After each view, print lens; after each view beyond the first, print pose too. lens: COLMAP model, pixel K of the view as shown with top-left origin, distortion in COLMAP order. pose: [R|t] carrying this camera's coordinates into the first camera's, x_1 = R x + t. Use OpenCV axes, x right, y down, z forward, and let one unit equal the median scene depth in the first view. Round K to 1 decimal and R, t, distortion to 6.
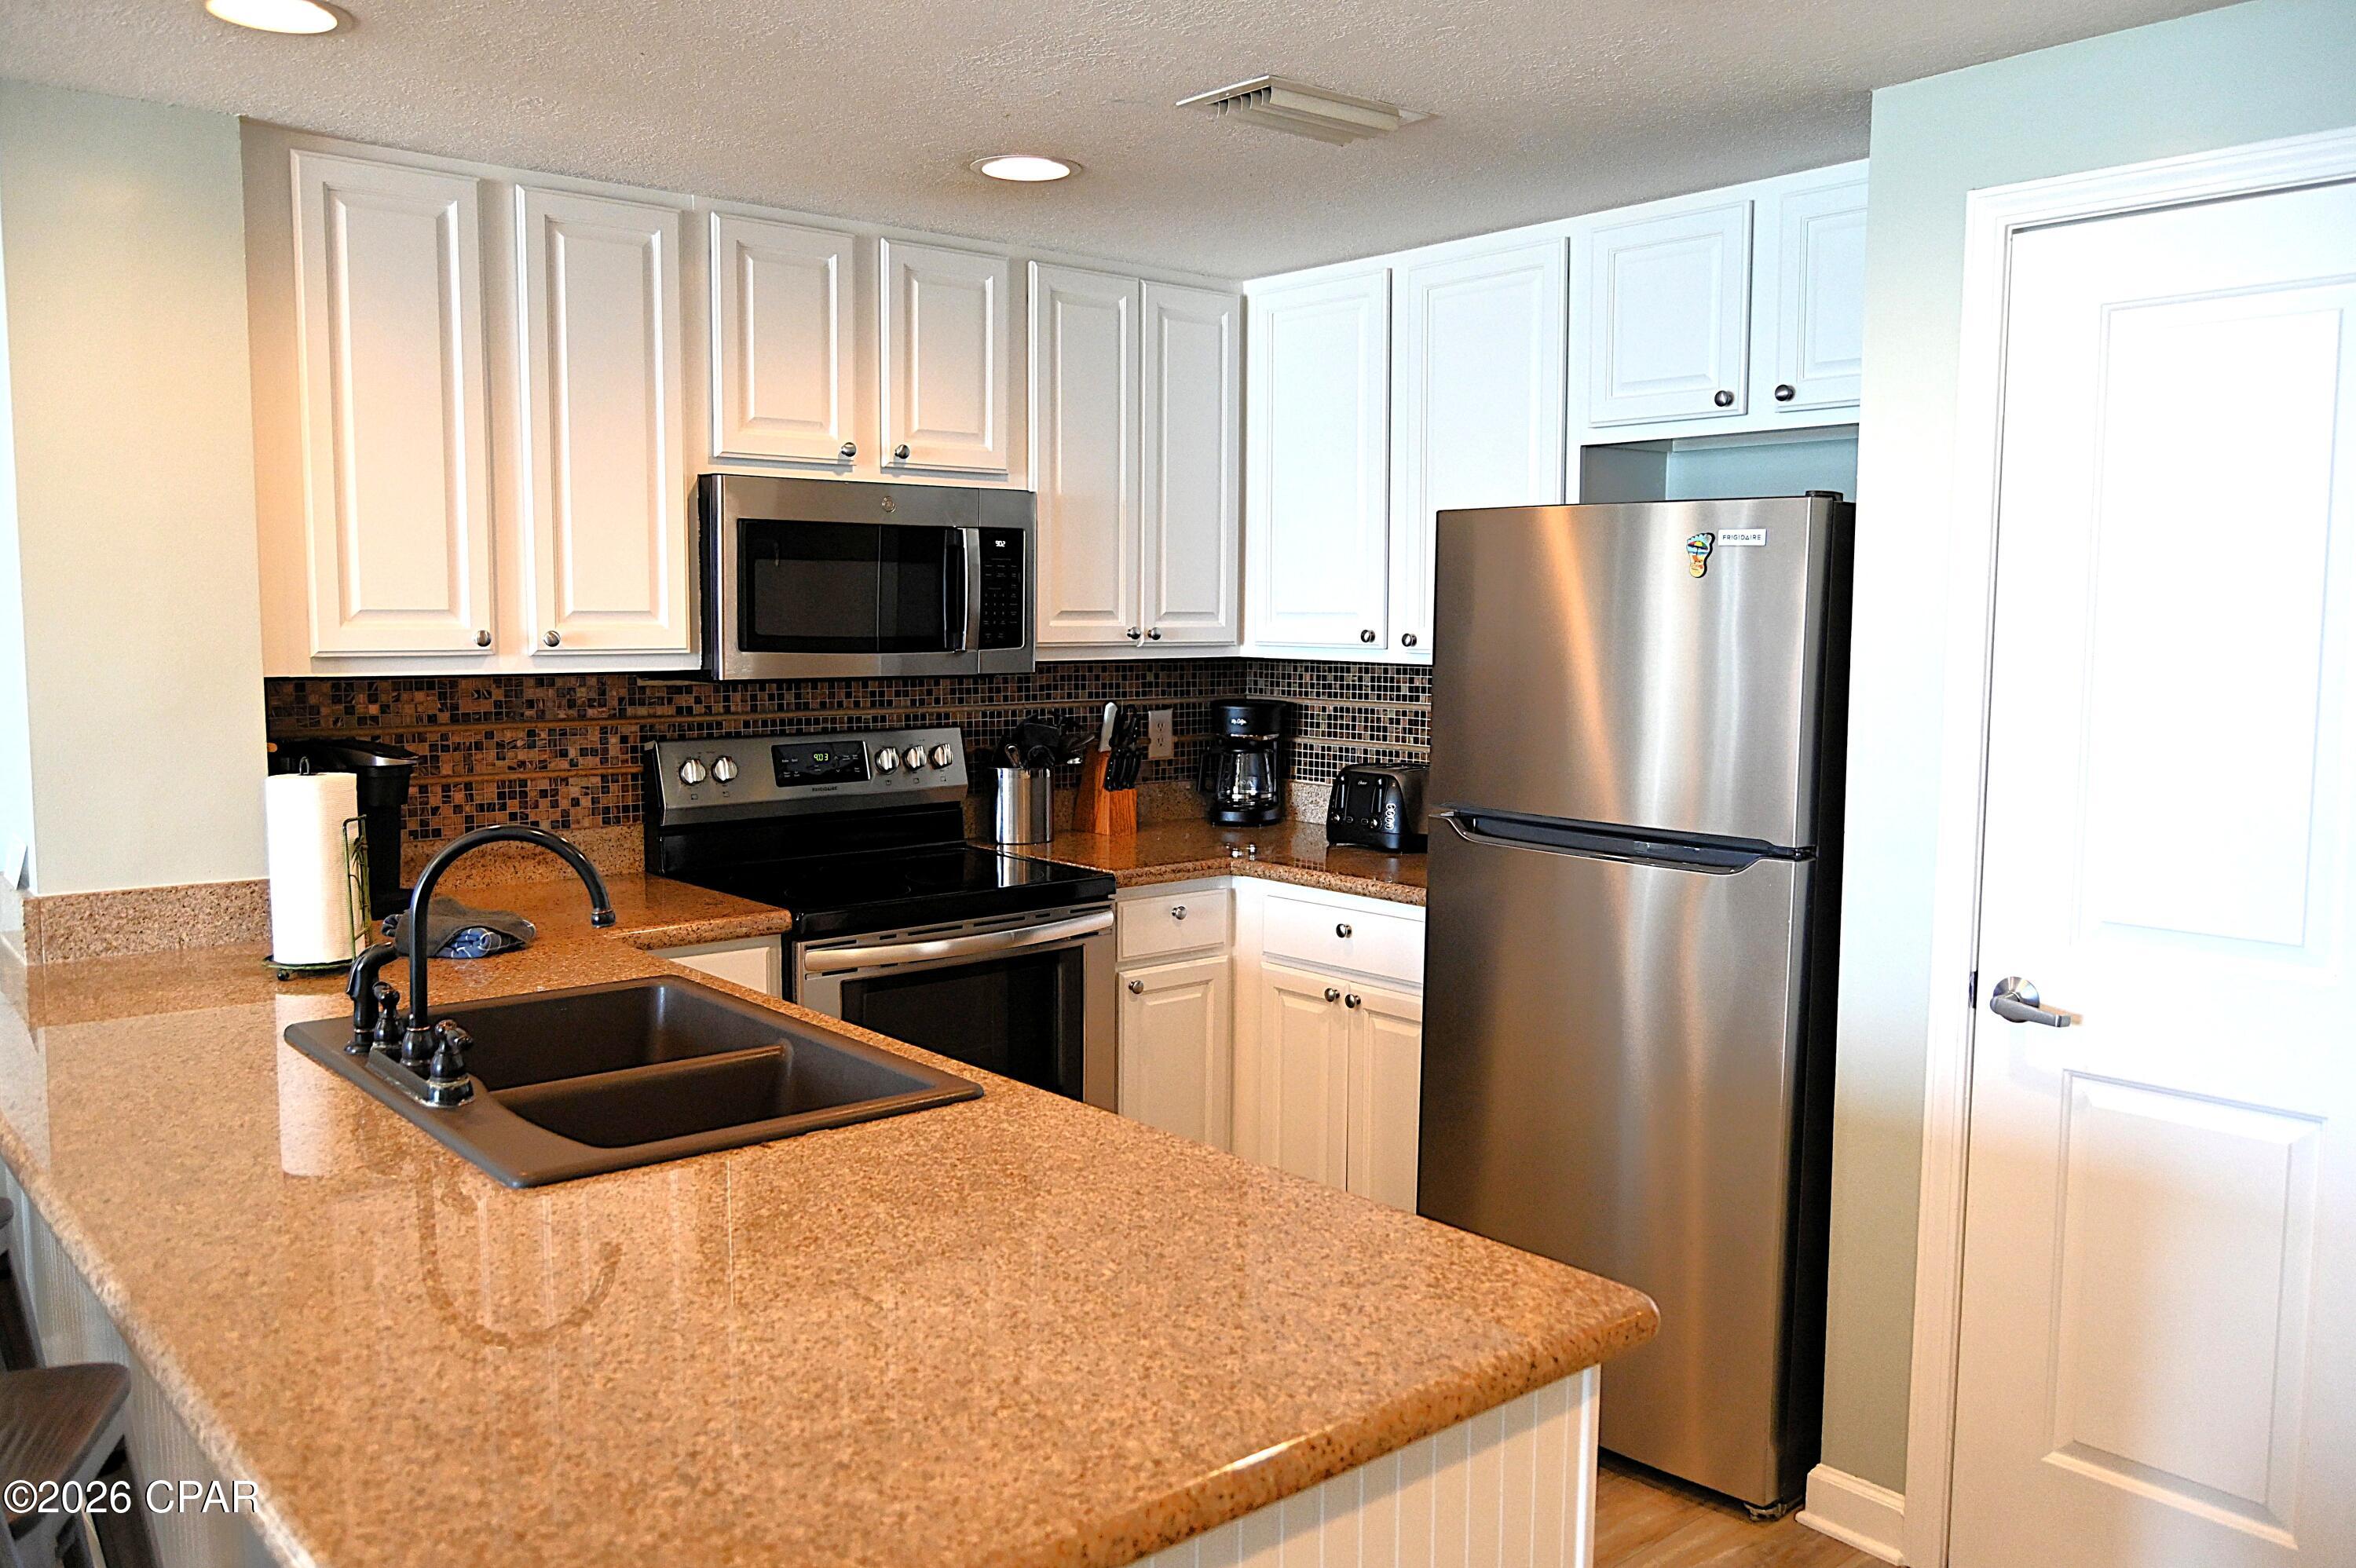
lens RADIAL K [[1807.5, 0, 1167.7], [0, 1807.5, 783.1], [0, 0, 1]] dist [-0.010376, 0.003017]
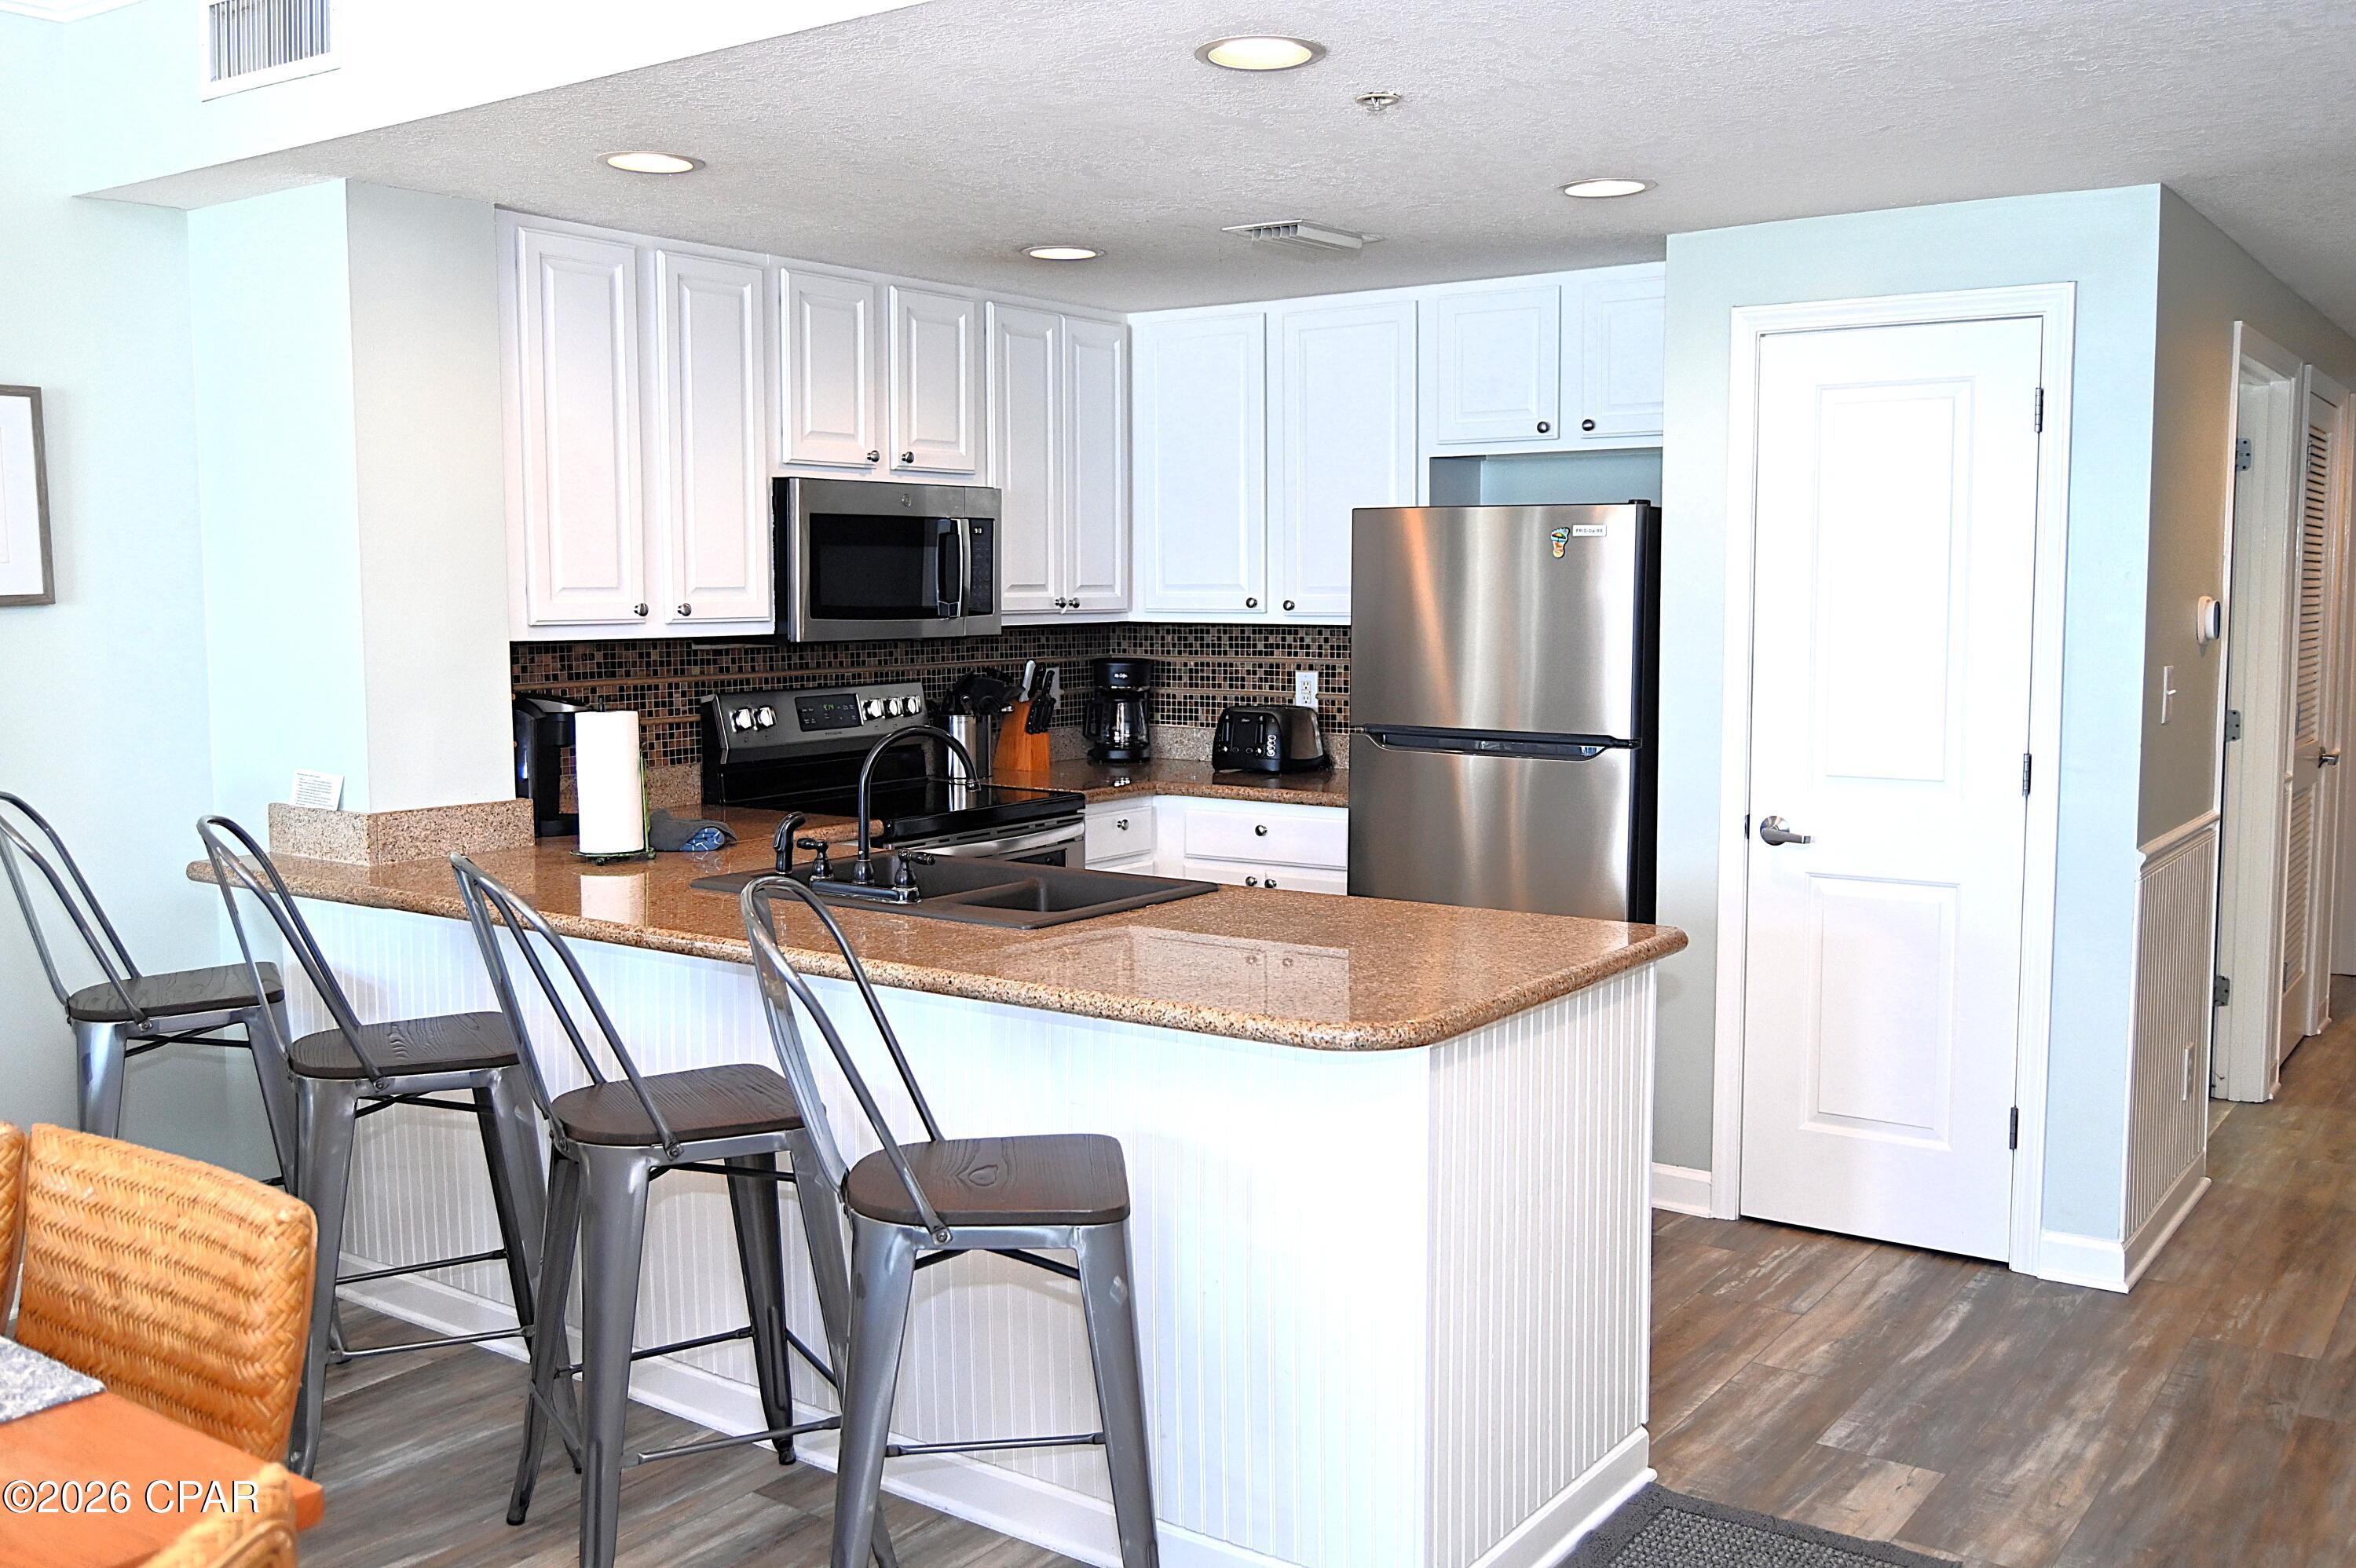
lens RADIAL K [[2049.4, 0, 1169.7], [0, 2049.4, 772.7], [0, 0, 1]] dist [-0.026290, 0.040941]
pose [[0.970598, -0.029660, 0.238872, -0.338068], [0.030427, 0.999537, 0.000474, 0.040530], [-0.238776, 0.006808, 0.971051, -0.434715]]
